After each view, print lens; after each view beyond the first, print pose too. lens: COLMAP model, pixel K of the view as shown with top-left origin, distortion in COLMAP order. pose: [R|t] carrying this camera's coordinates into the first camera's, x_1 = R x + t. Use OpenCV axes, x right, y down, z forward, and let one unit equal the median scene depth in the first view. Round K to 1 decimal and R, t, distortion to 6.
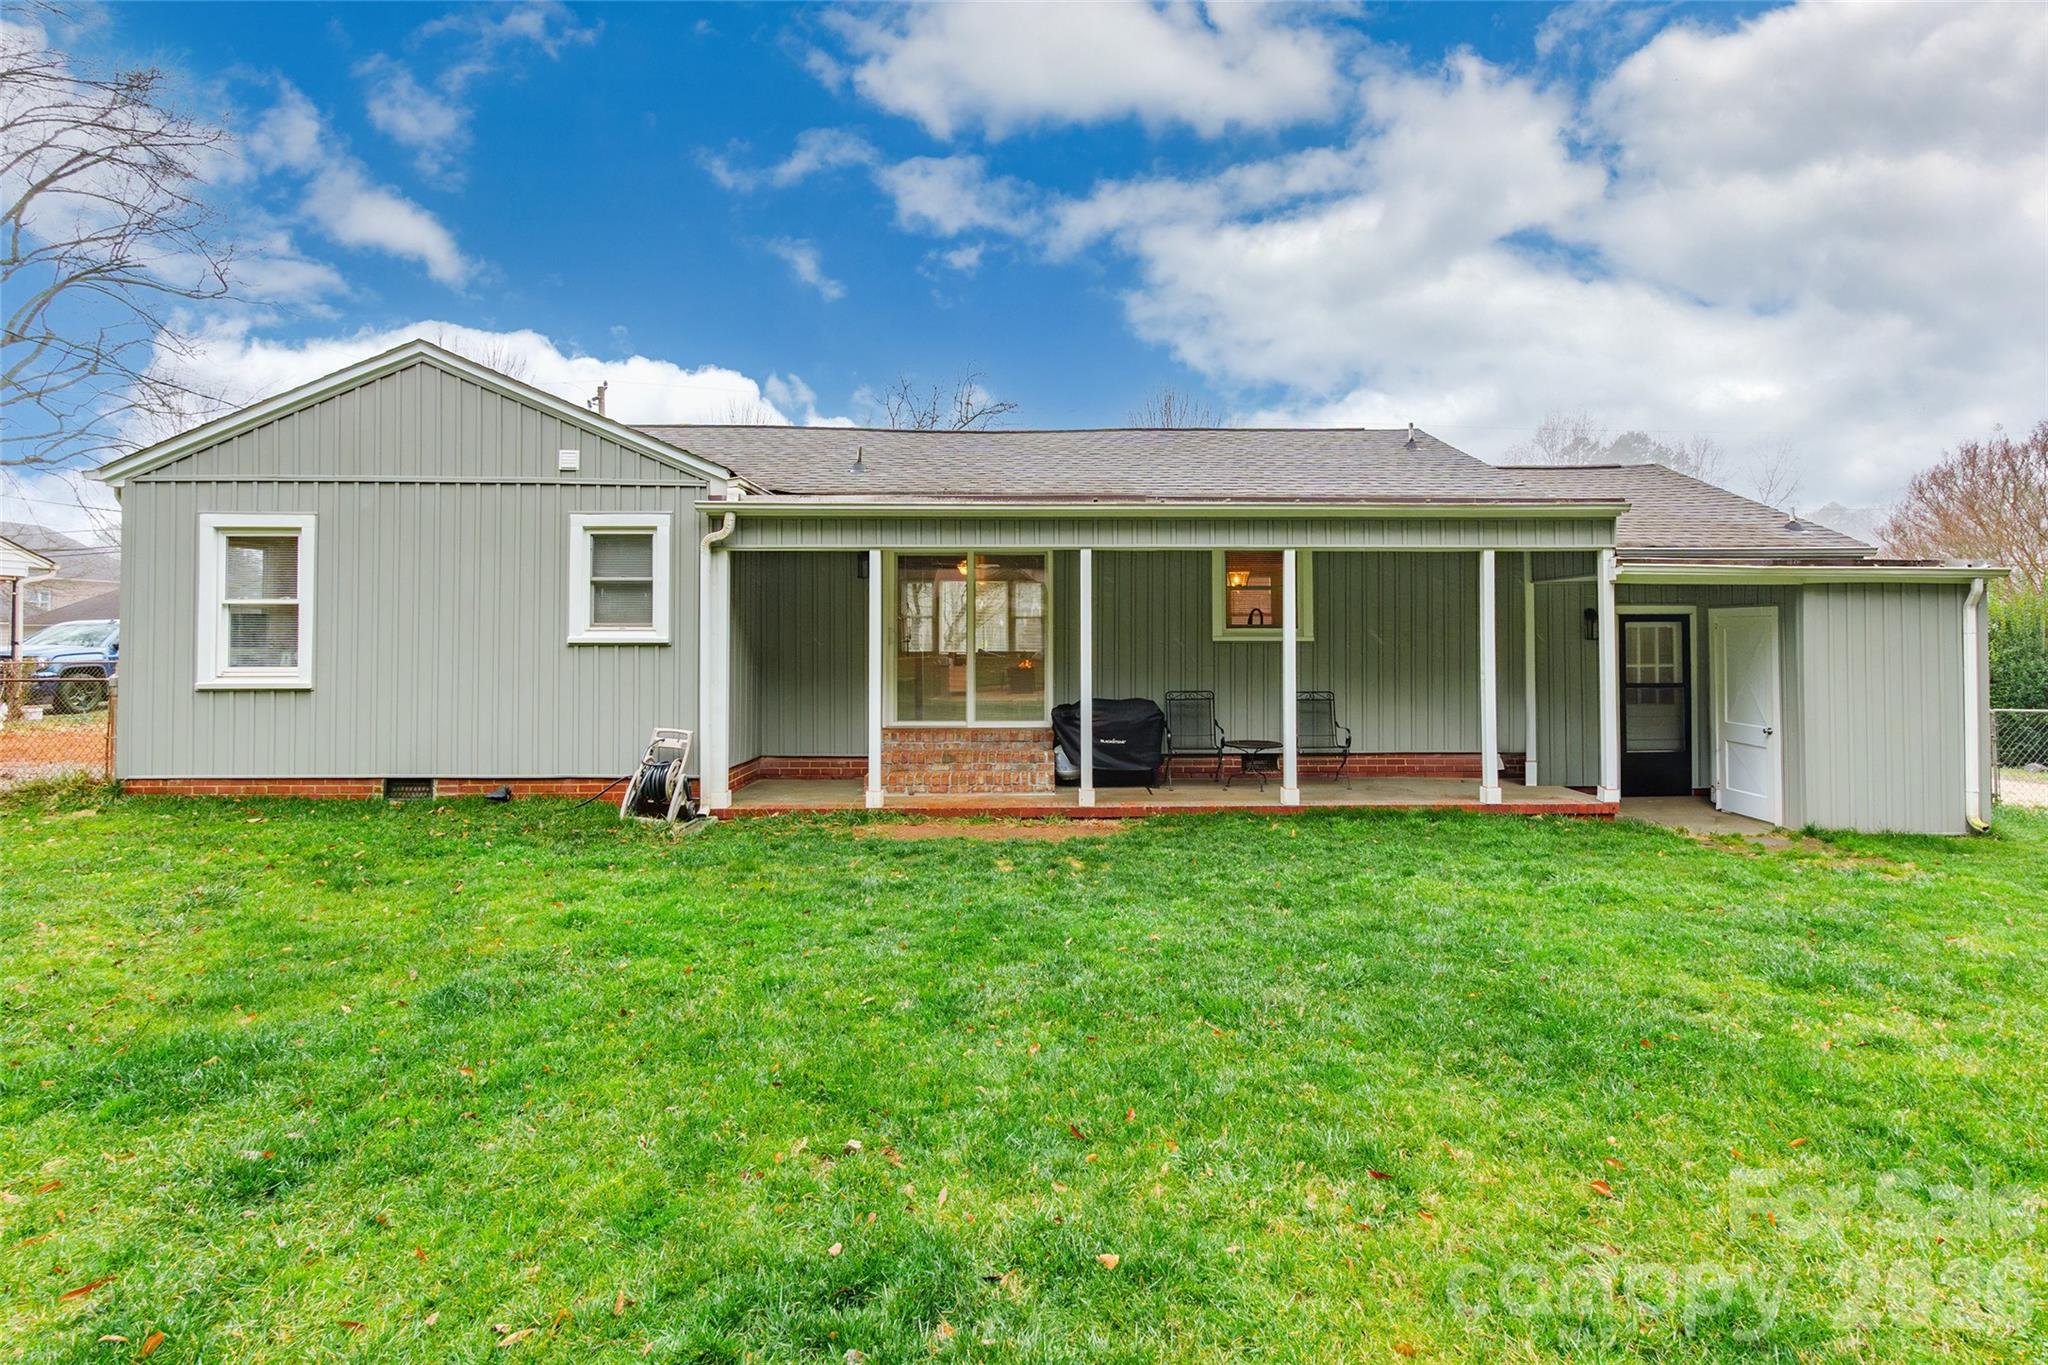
lens RADIAL K [[979.9, 0, 1026.4], [0, 979.9, 638.1], [0, 0, 1]] dist [0.000087, 0.000187]
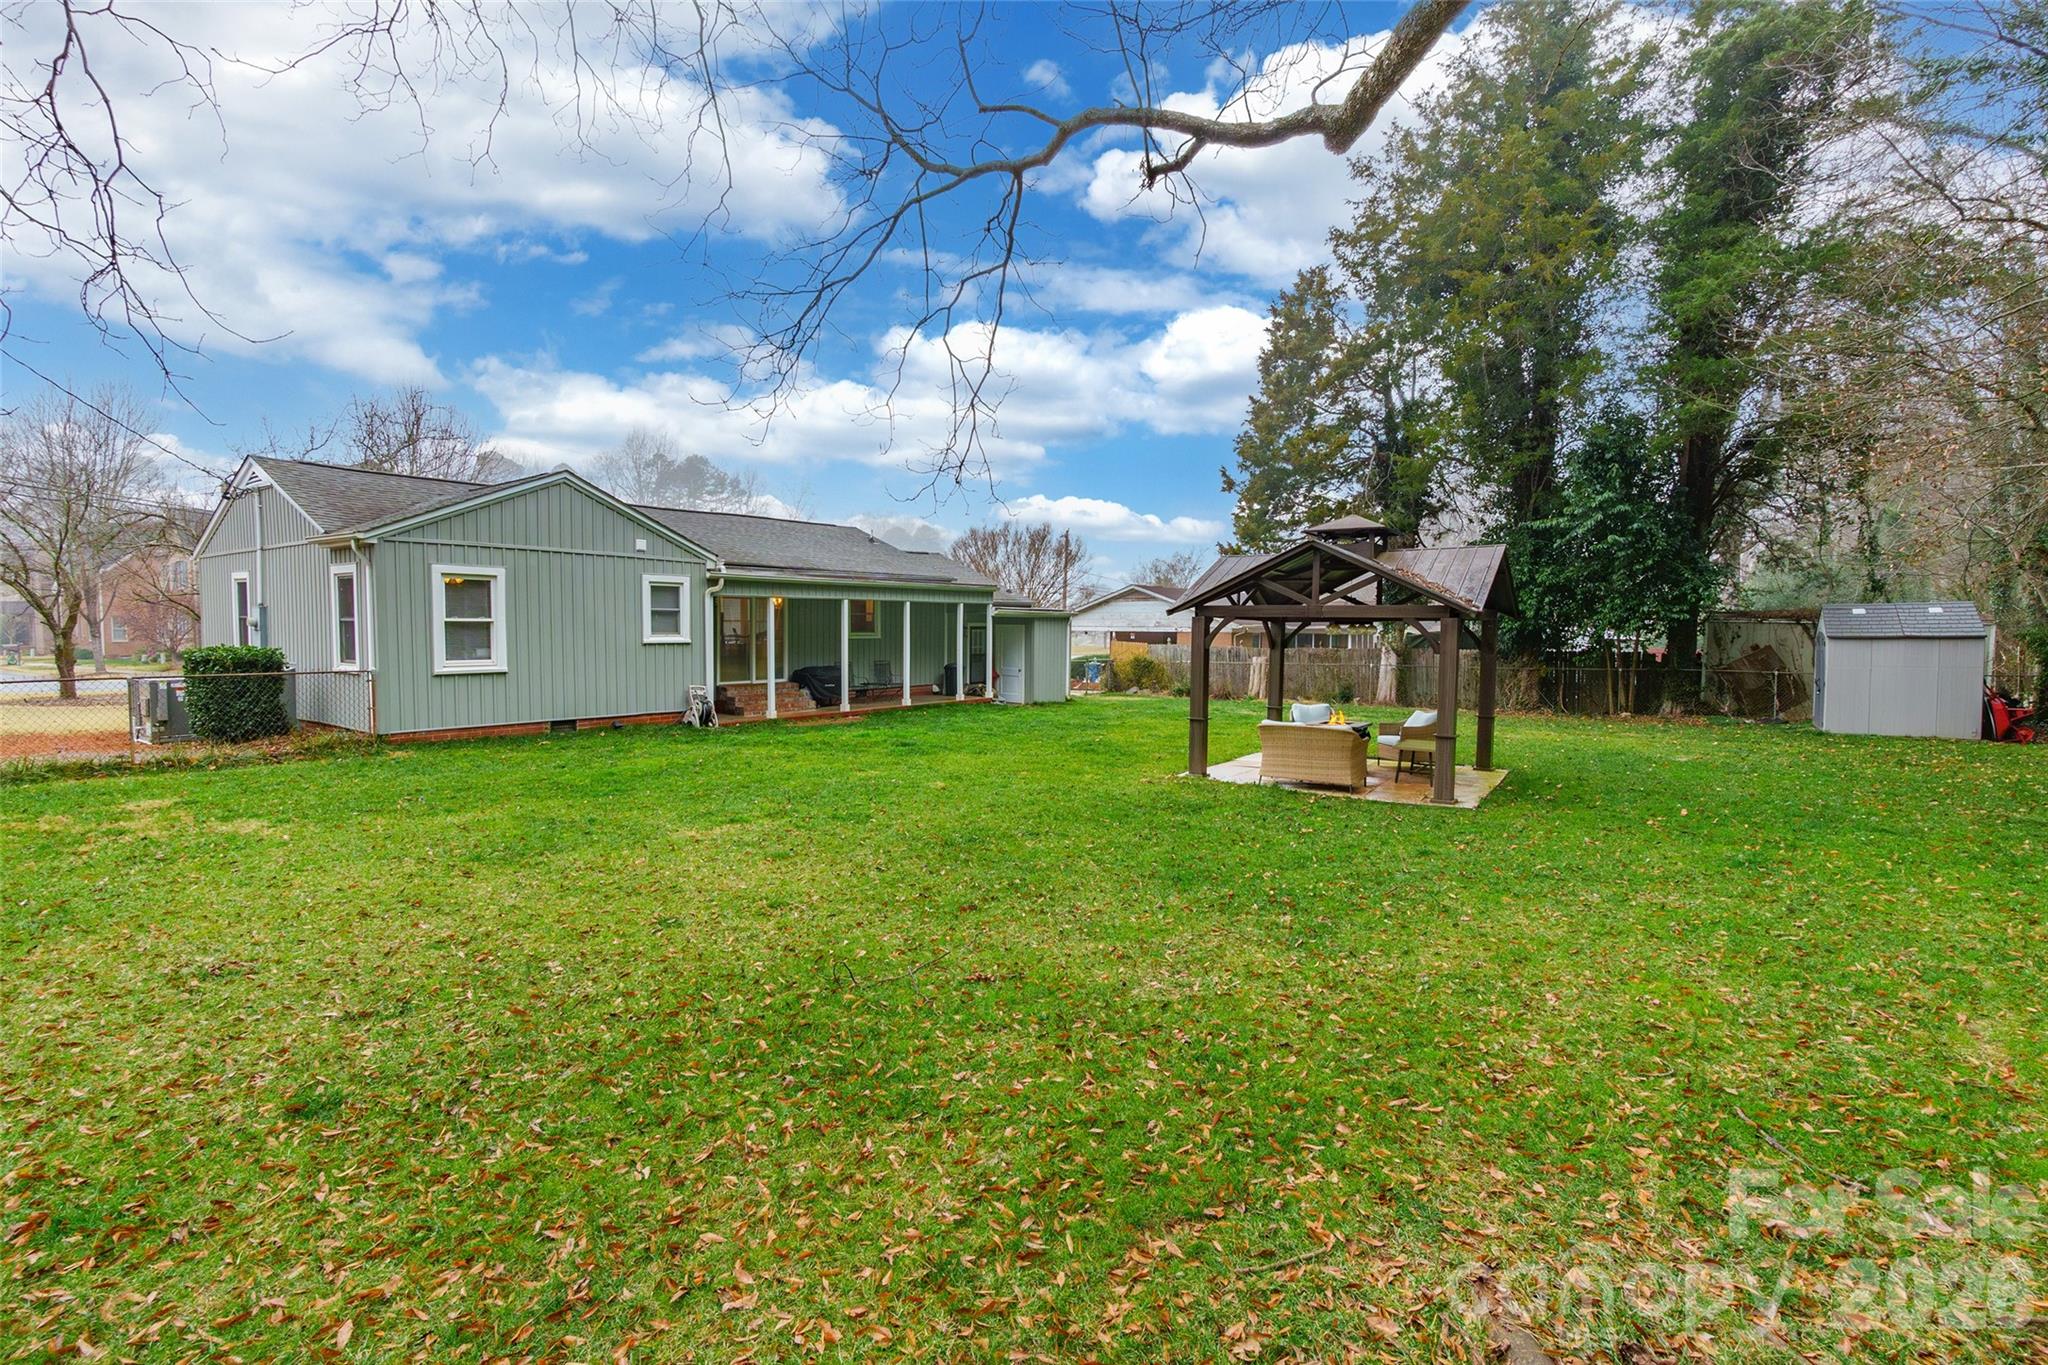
lens RADIAL K [[959.9, 0, 1033.5], [0, 959.9, 657.7], [0, 0, 1]] dist [-0.002657, -0.000233]
pose [[0.605459, -0.022622, 0.795555, -1.435881], [-0.007526, 0.999388, 0.034147, -0.034732], [-0.795841, -0.026662, 0.604919, -0.689909]]
